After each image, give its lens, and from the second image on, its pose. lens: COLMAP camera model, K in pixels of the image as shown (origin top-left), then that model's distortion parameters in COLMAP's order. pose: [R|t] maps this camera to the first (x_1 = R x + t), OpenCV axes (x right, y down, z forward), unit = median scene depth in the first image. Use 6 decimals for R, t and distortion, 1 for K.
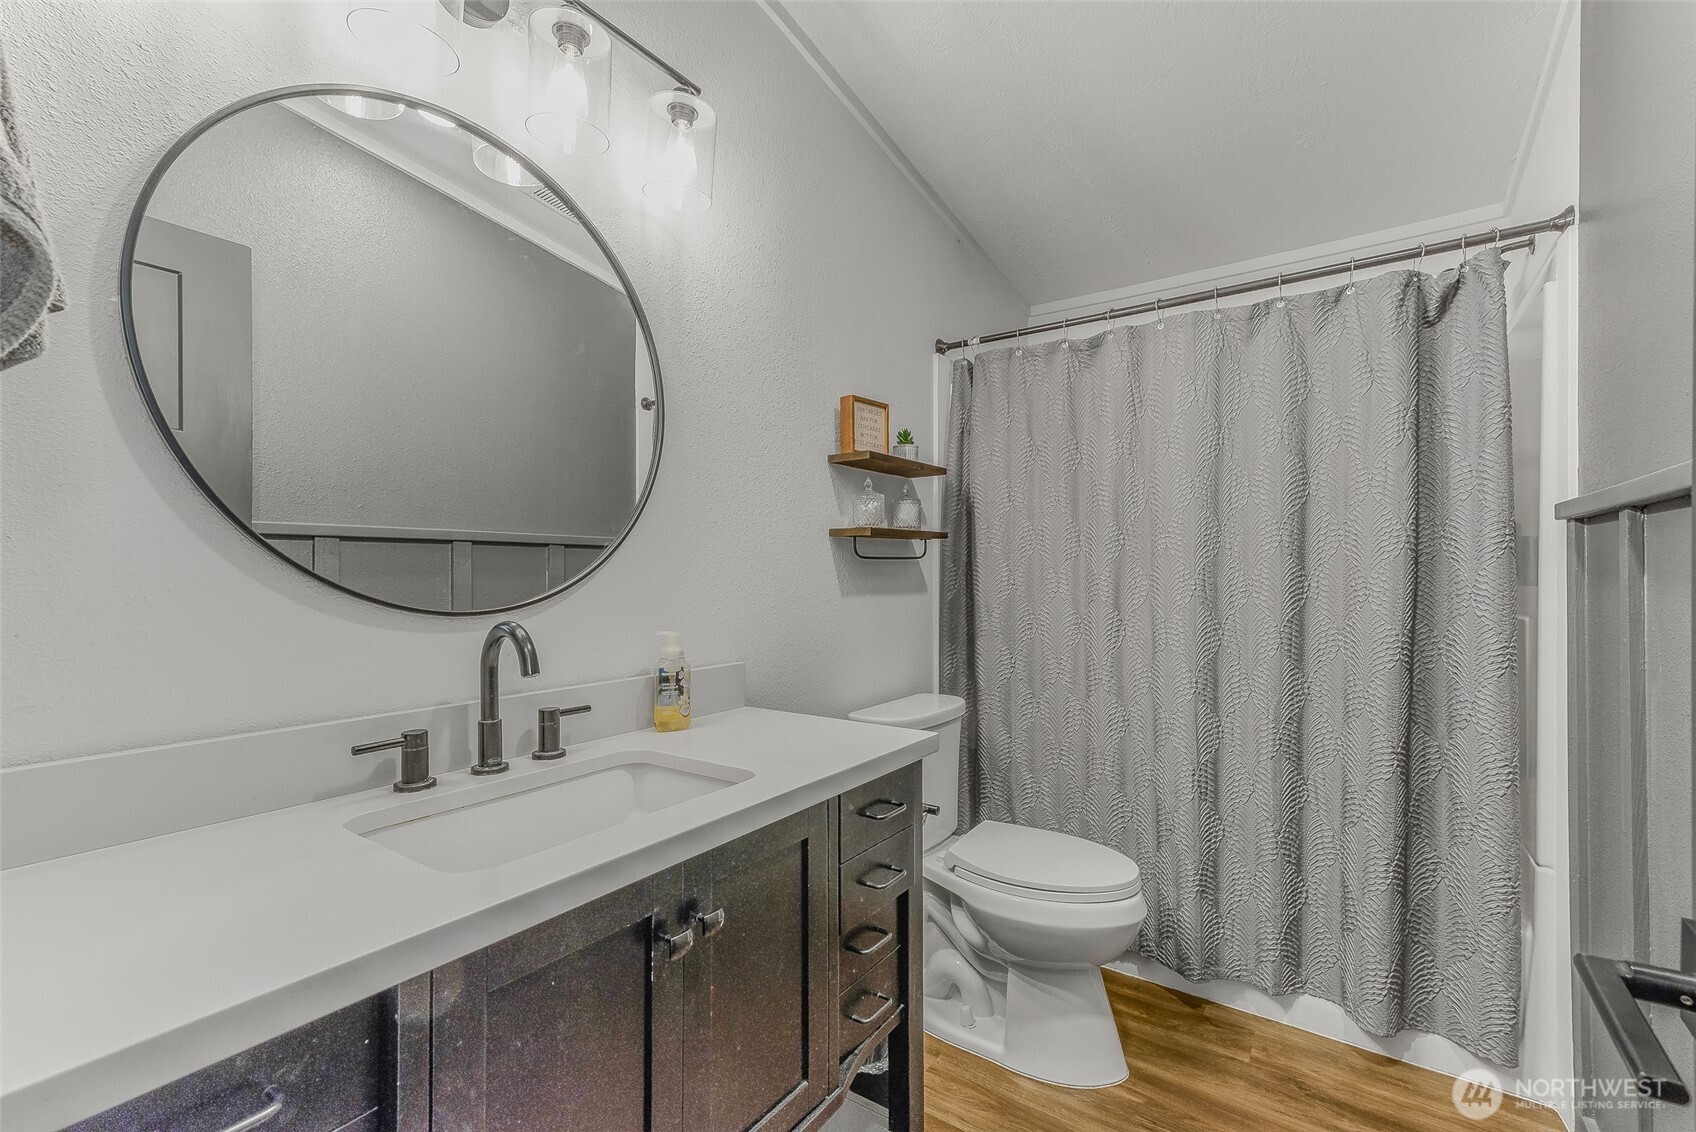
lens RADIAL K [[729.4, 0, 854.1], [0, 729.4, 564.0], [0, 0, 1]] dist [0.009958, -0.000579]
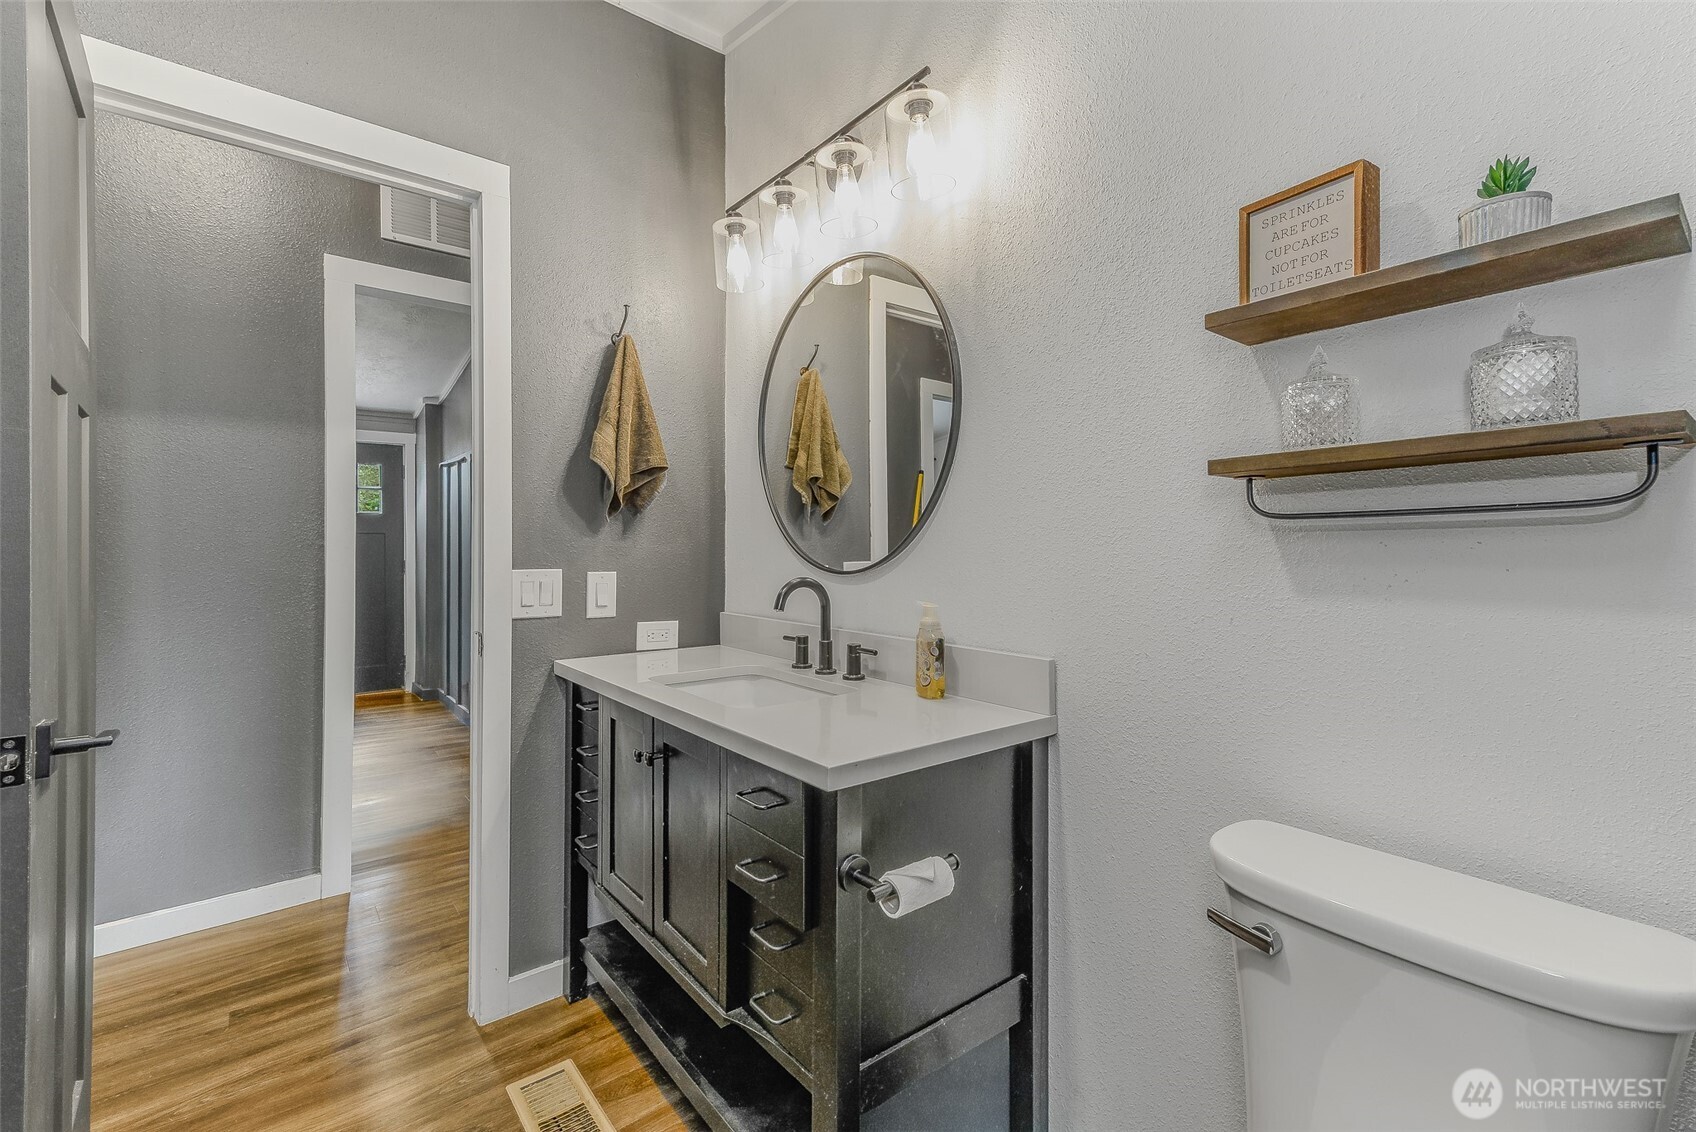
lens RADIAL K [[729.4, 0, 854.1], [0, 729.4, 564.0], [0, 0, 1]] dist [0.009958, -0.000579]
pose [[-0.279268, 0.011194, -0.960148, 0.721311], [-0.001253, 0.999927, 0.012022, 0.021943], [0.960212, 0.004560, -0.279233, 1.090042]]
